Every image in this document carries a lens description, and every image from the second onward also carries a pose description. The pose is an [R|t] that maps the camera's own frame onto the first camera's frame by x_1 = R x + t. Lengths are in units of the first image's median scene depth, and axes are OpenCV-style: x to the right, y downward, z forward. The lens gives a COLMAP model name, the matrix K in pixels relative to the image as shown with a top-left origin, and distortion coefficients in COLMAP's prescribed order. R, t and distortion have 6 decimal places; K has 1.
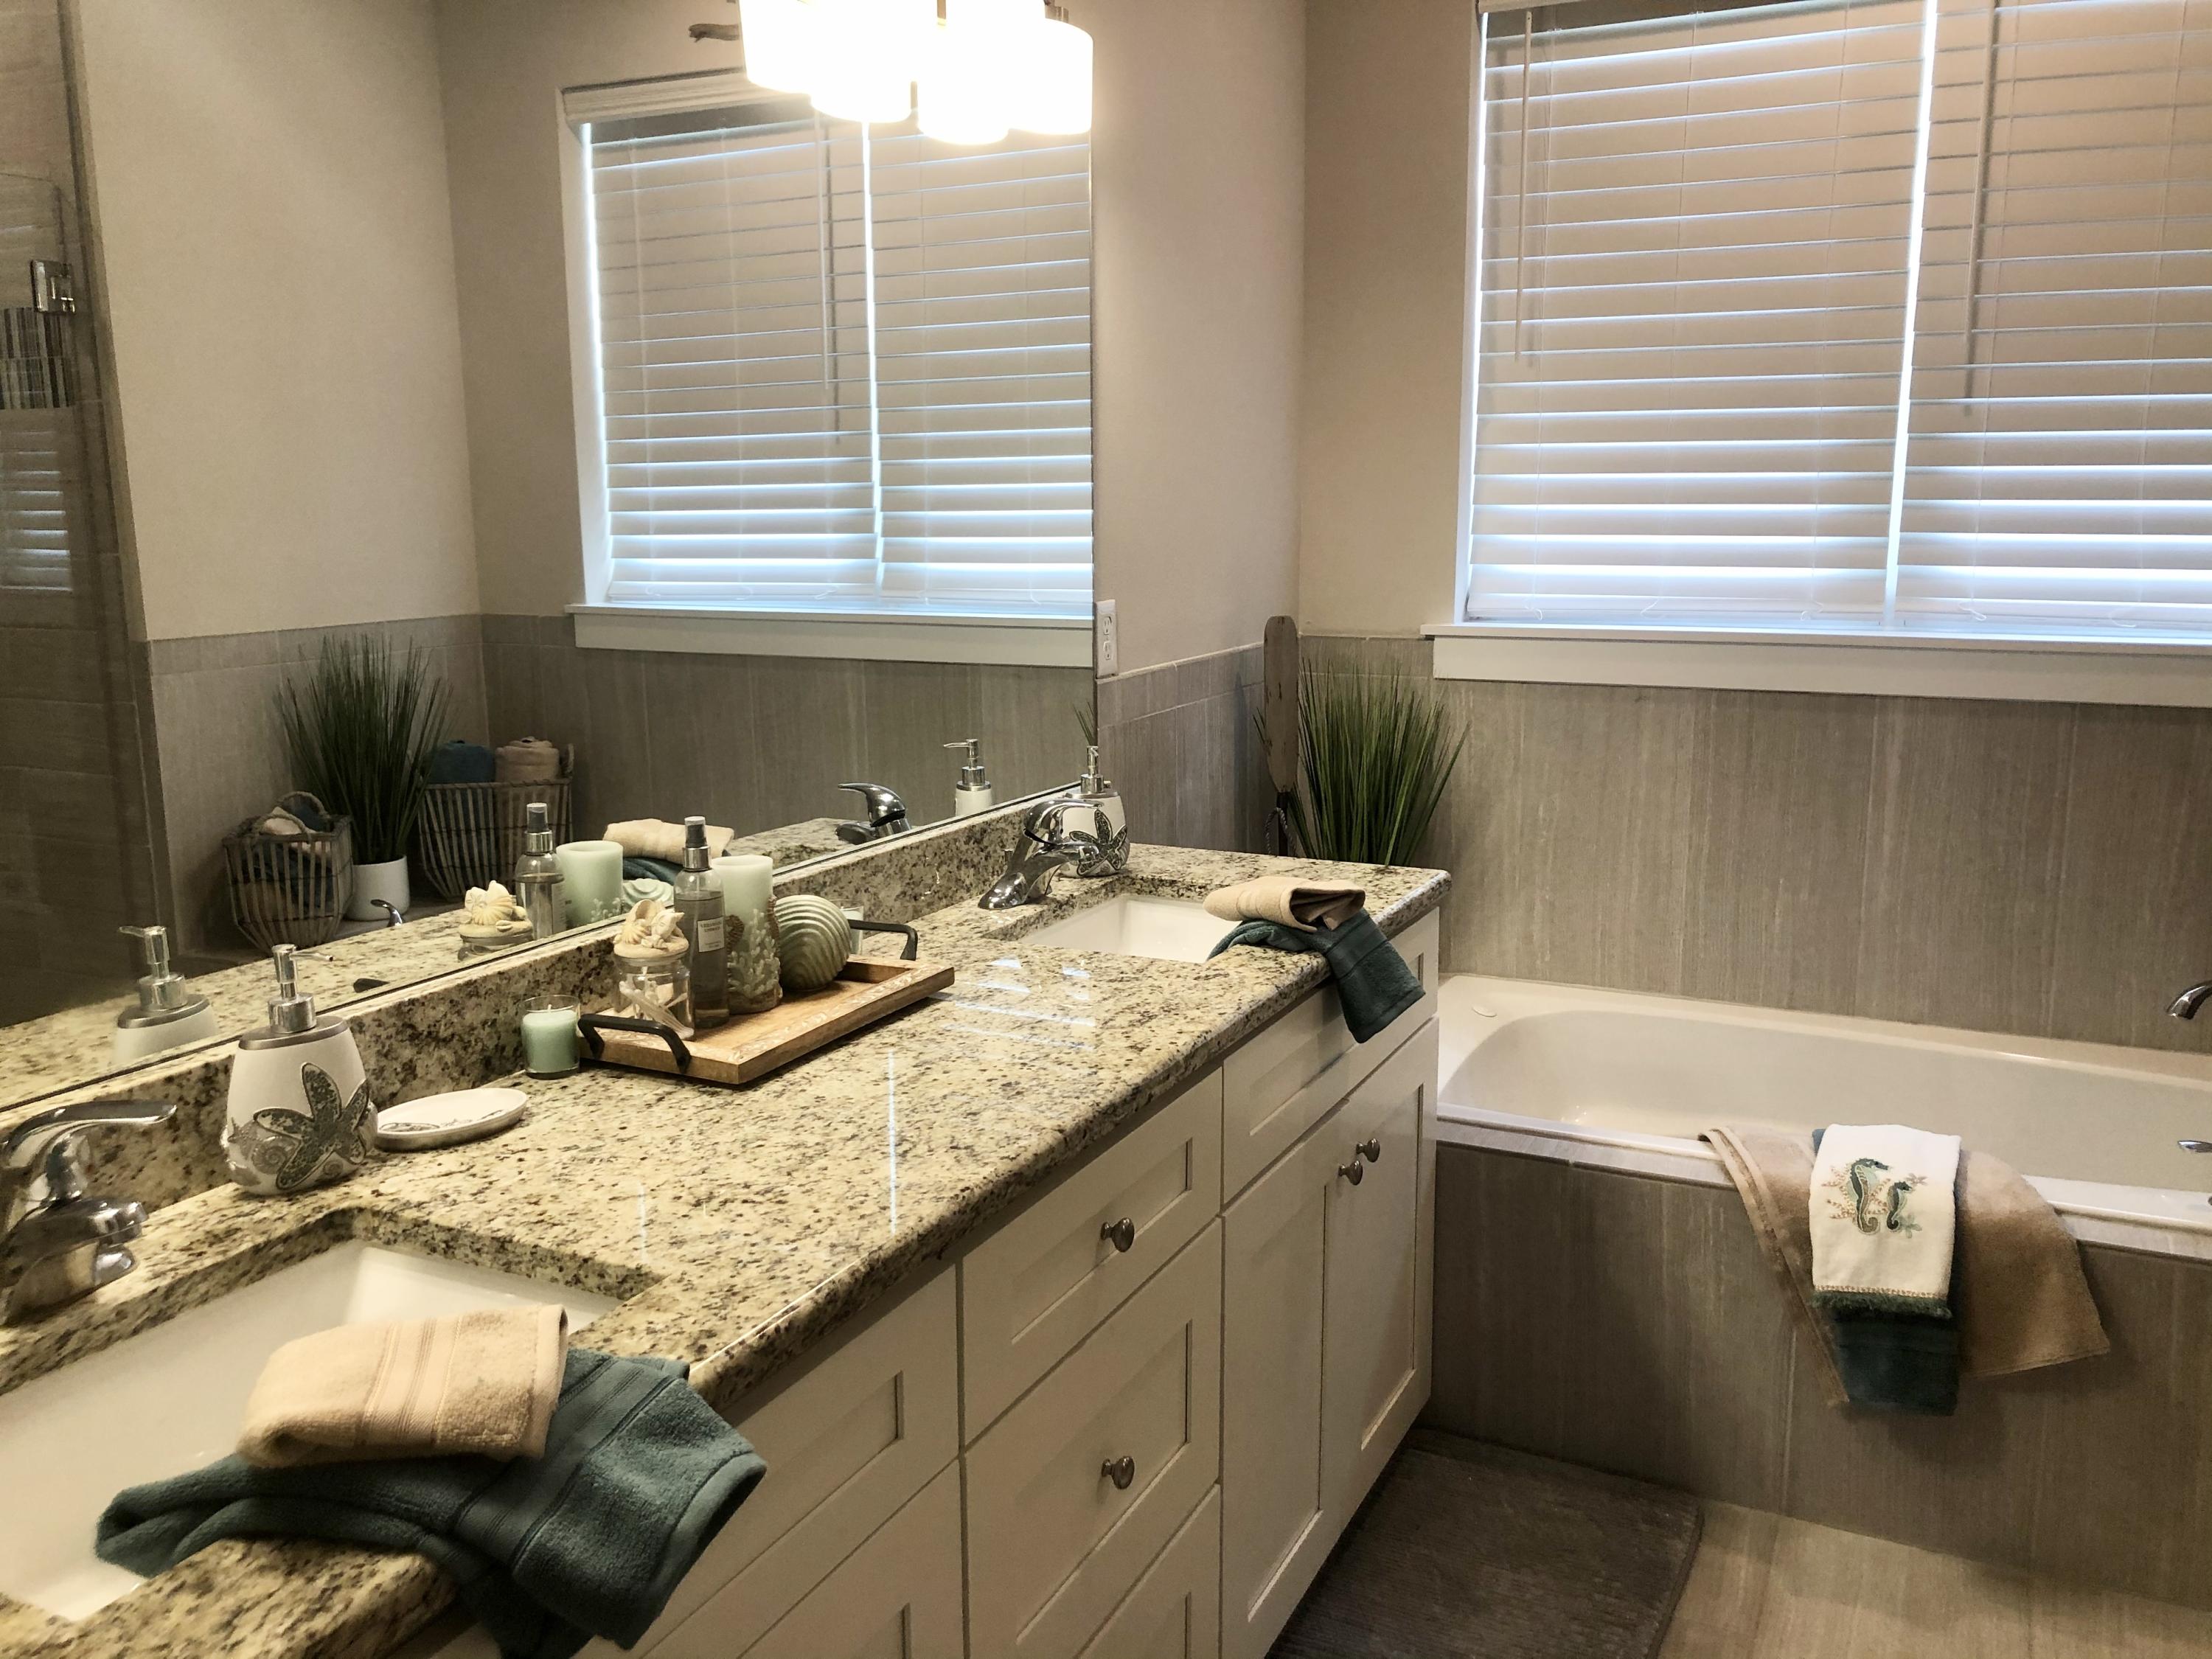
lens RADIAL K [[1834.7, 0, 1112.7], [0, 1834.7, 813.9], [0, 0, 1]] dist [0.032225, 0.013705]
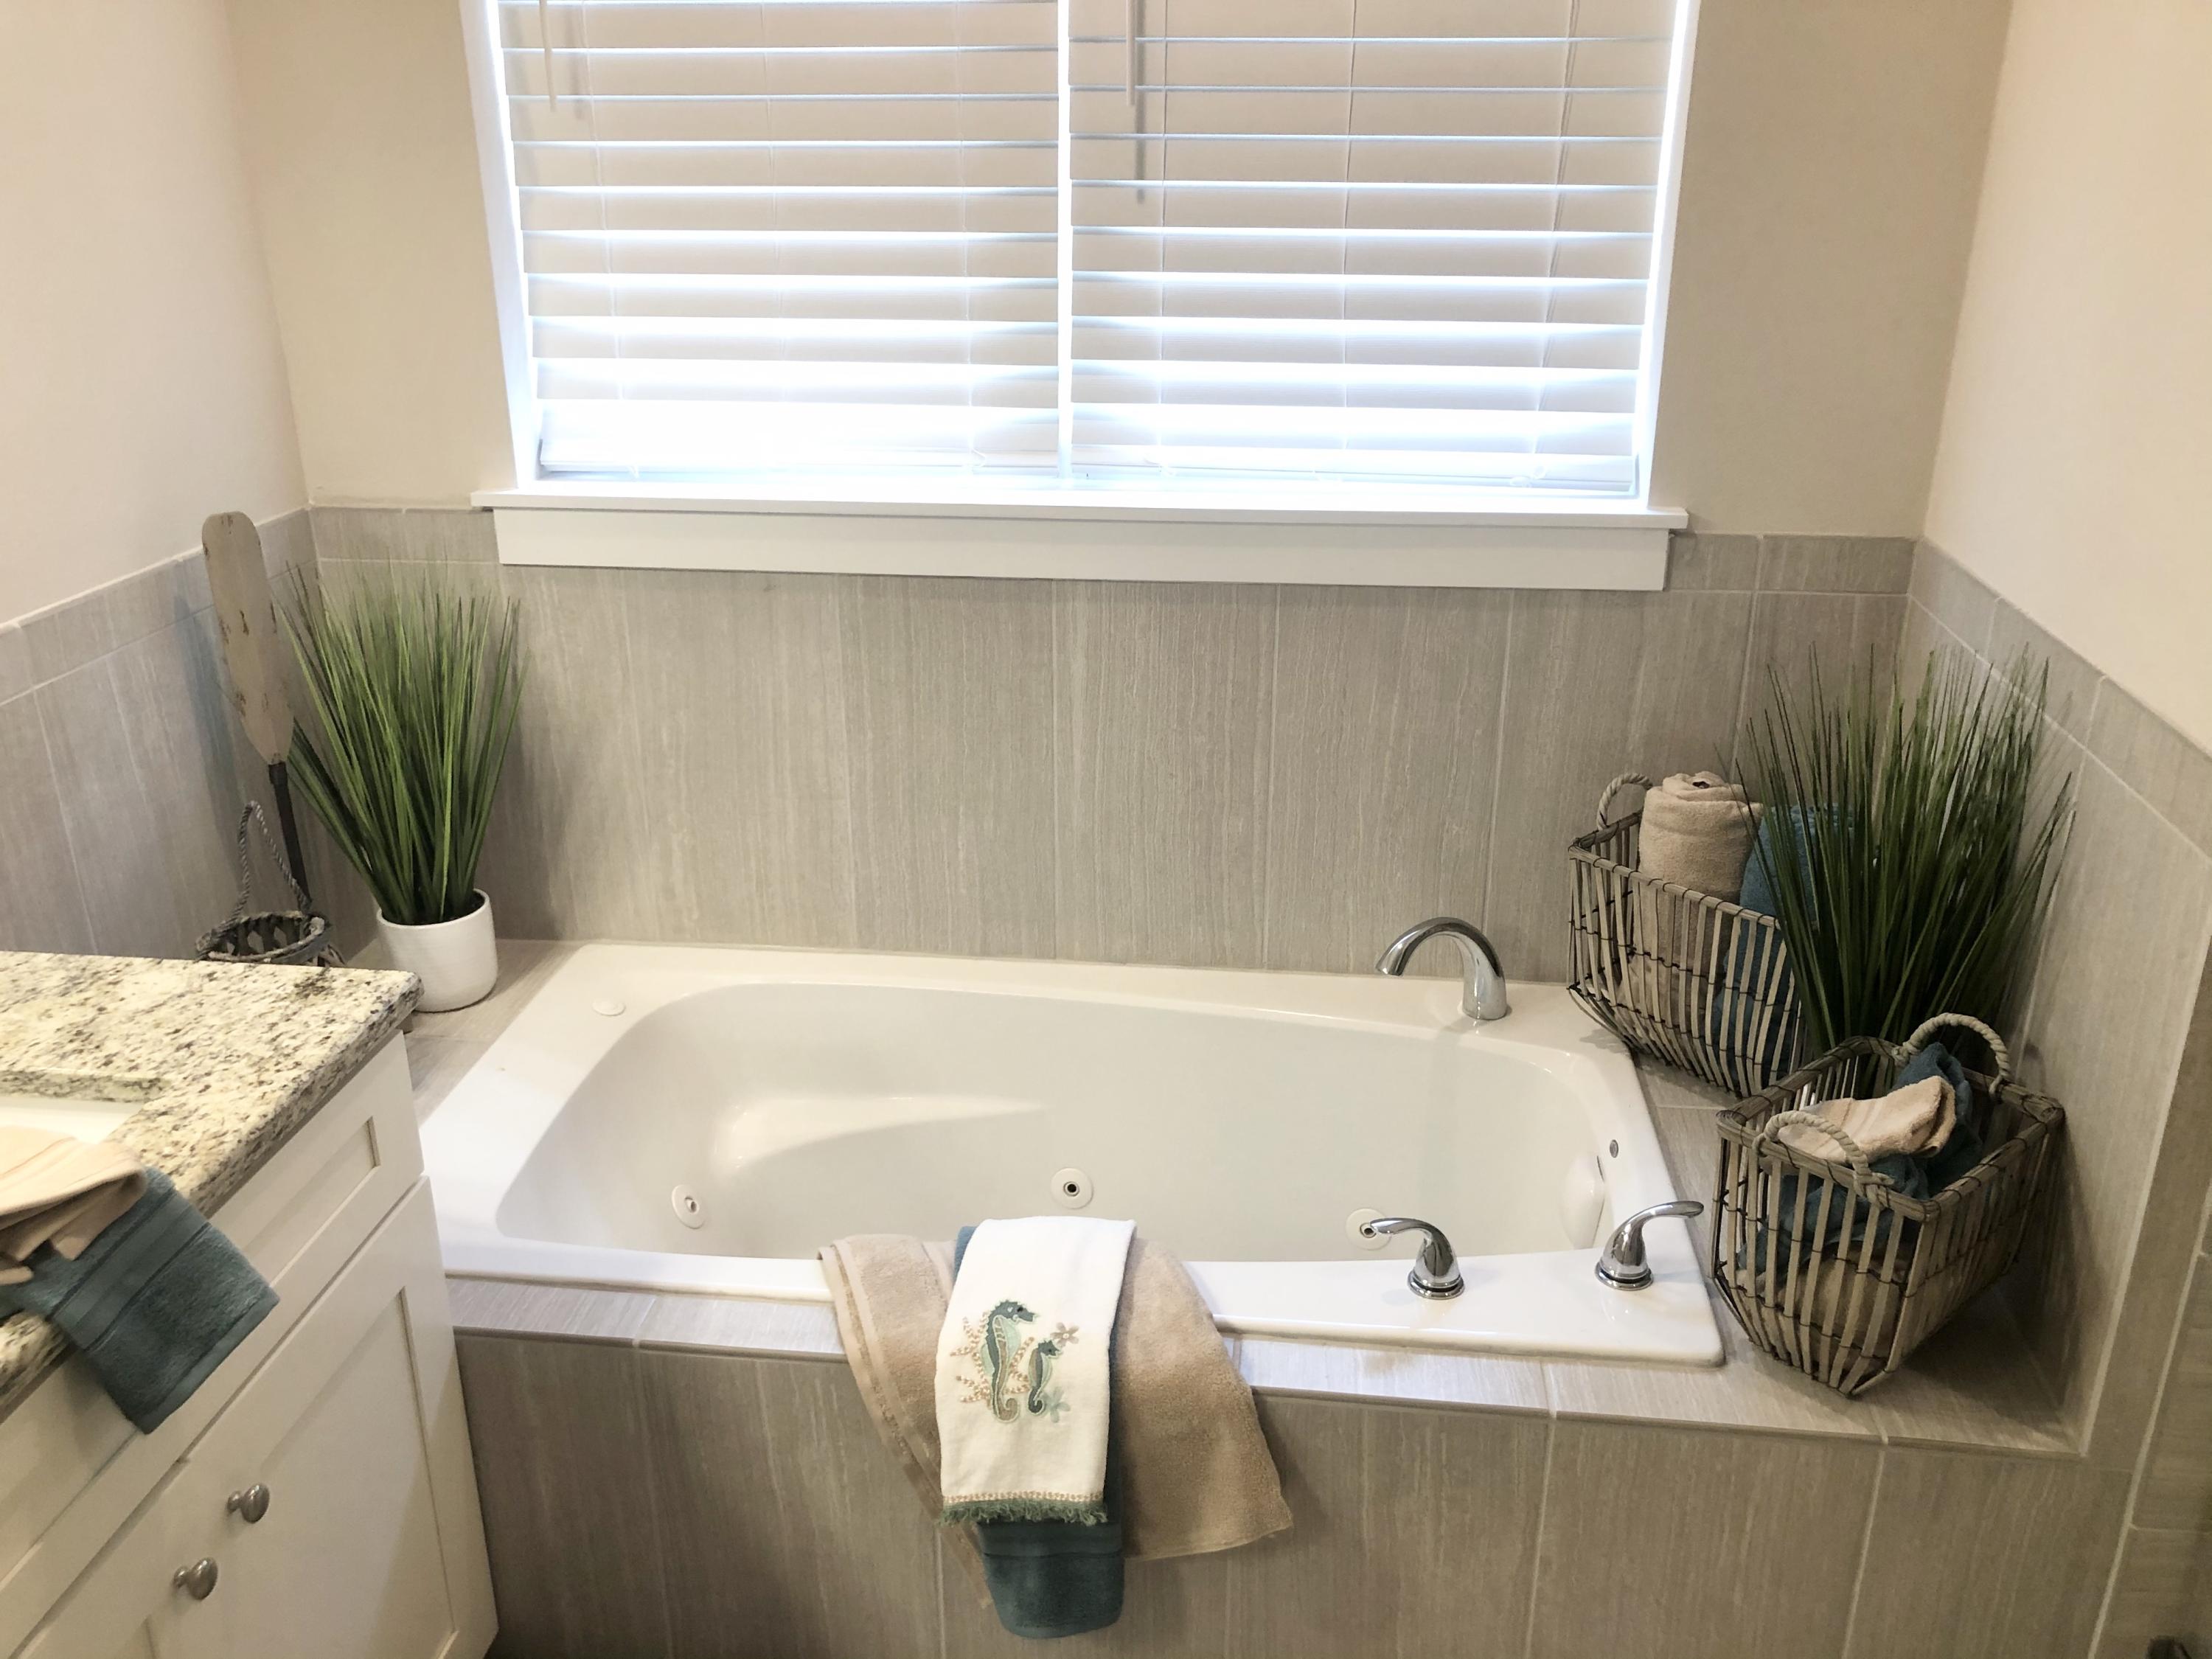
lens RADIAL K [[1809.6, 0, 1052.1], [0, 1809.6, 802.4], [0, 0, 1]] dist [0.090028, -0.147349]
pose [[0.953705, -0.112975, 0.278719, 0.189461], [0.057953, 0.978428, 0.198292, -0.124798], [-0.295109, -0.172959, 0.939679, 0.261380]]
